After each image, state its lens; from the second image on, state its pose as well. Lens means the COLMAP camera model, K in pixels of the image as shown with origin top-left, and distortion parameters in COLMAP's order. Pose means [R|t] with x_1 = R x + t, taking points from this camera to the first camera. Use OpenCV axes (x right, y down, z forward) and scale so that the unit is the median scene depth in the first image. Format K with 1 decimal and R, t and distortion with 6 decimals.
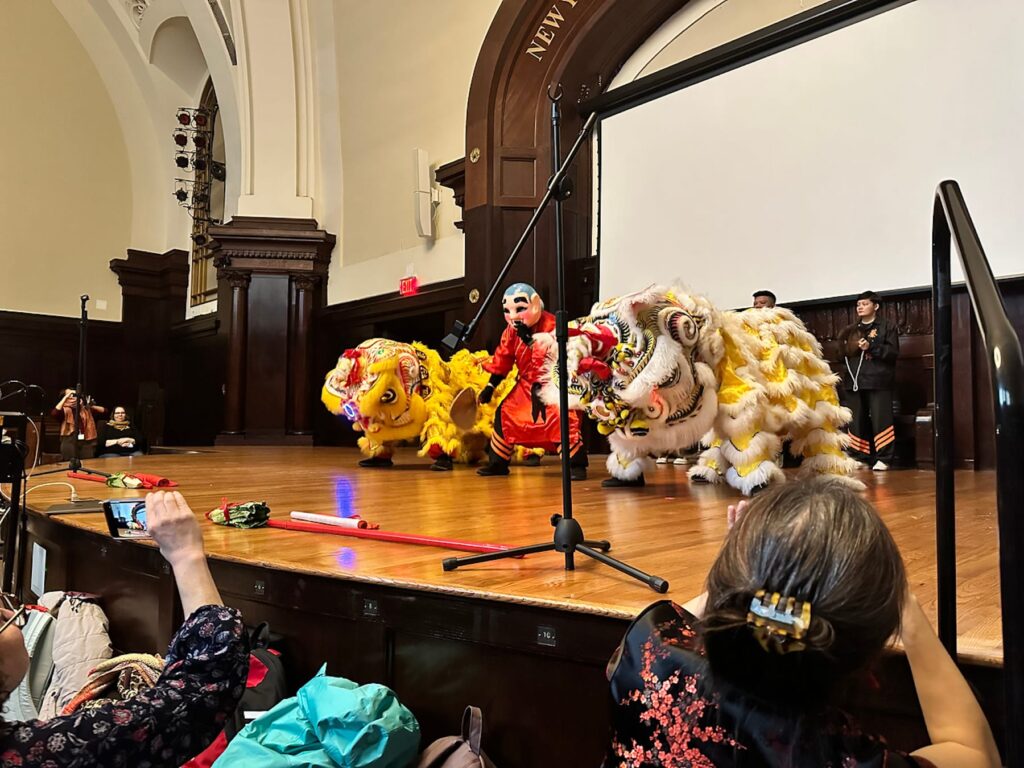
lens RADIAL K [[731.5, 0, 519.8], [0, 731.5, 381.7], [0, 0, 1]] dist [0.117749, -0.187081]
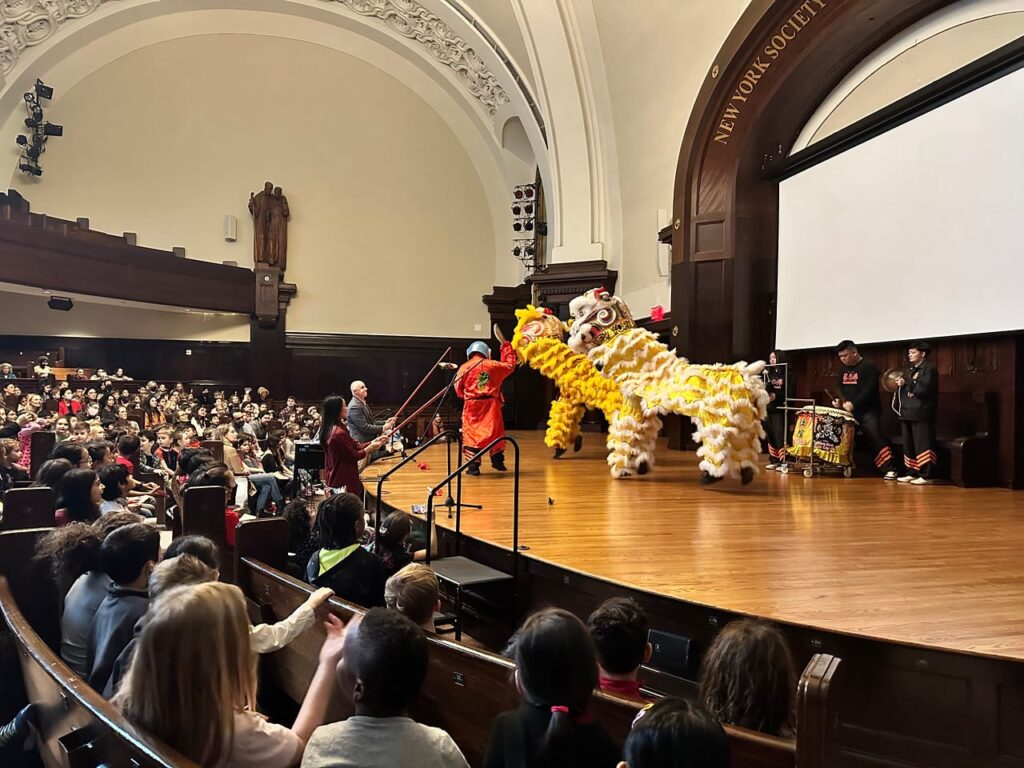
lens RADIAL K [[726.1, 0, 494.2], [0, 726.1, 404.0], [0, 0, 1]] dist [-0.004029, -0.007225]
pose [[0.844504, 0.013775, -0.535371, 0.337599], [0.024795, 0.997591, 0.064781, -0.073287], [0.534974, -0.067982, 0.842129, -0.266700]]
